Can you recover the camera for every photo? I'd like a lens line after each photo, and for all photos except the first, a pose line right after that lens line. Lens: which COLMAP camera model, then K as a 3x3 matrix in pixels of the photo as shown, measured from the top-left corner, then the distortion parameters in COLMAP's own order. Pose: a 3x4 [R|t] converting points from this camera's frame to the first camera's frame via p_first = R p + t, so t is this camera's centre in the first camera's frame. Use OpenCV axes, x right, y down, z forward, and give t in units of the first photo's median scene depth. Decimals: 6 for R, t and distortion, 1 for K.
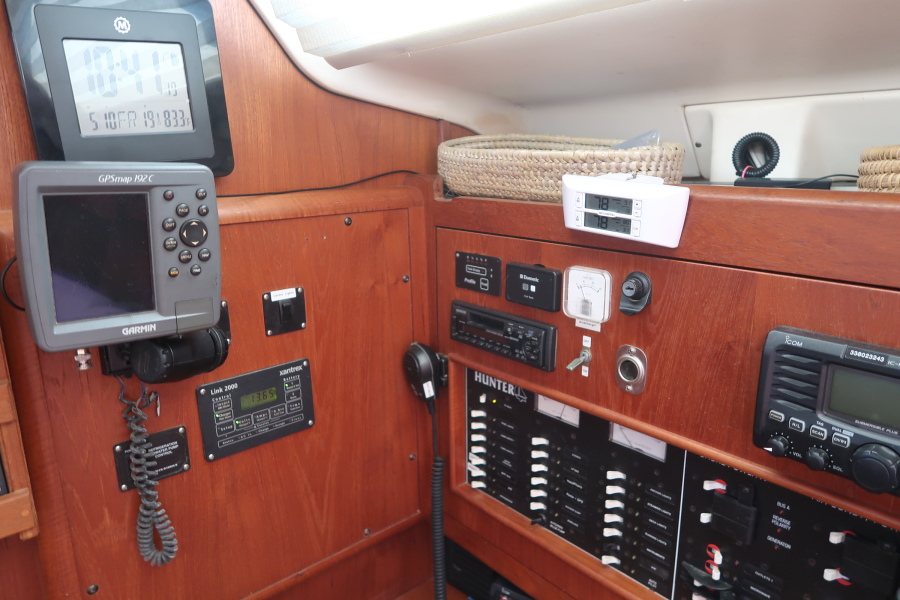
lens RADIAL K [[625.4, 0, 447.4], [0, 625.4, 297.7], [0, 0, 1]] dist [-0.020233, 0.011286]
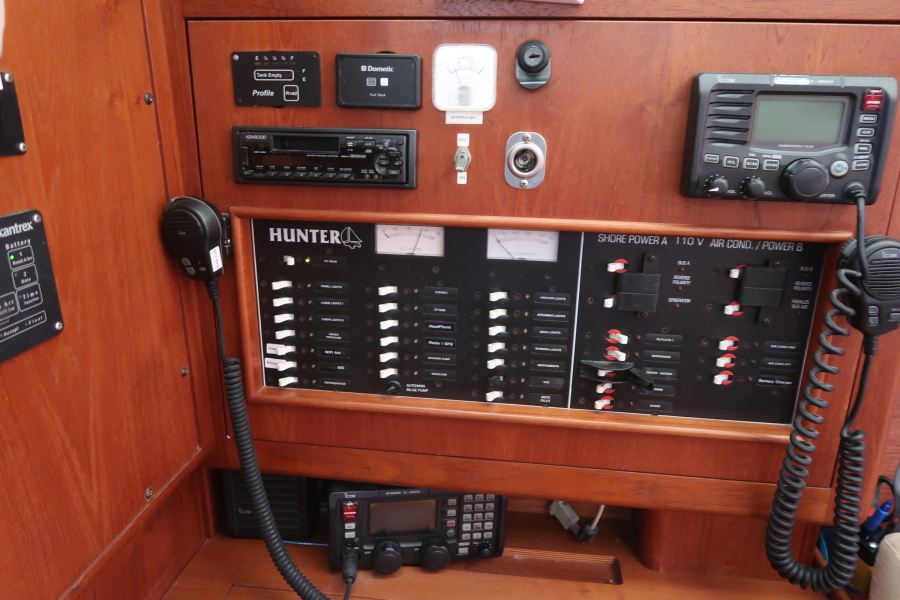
lens RADIAL K [[625.4, 0, 452.8], [0, 625.4, 297.1], [0, 0, 1]] dist [-0.020233, 0.011286]
pose [[0.736477, -0.170976, 0.654499, -0.325016], [0.130516, 0.985267, 0.110519, 0.159854], [-0.663753, 0.004028, 0.747941, 0.334228]]
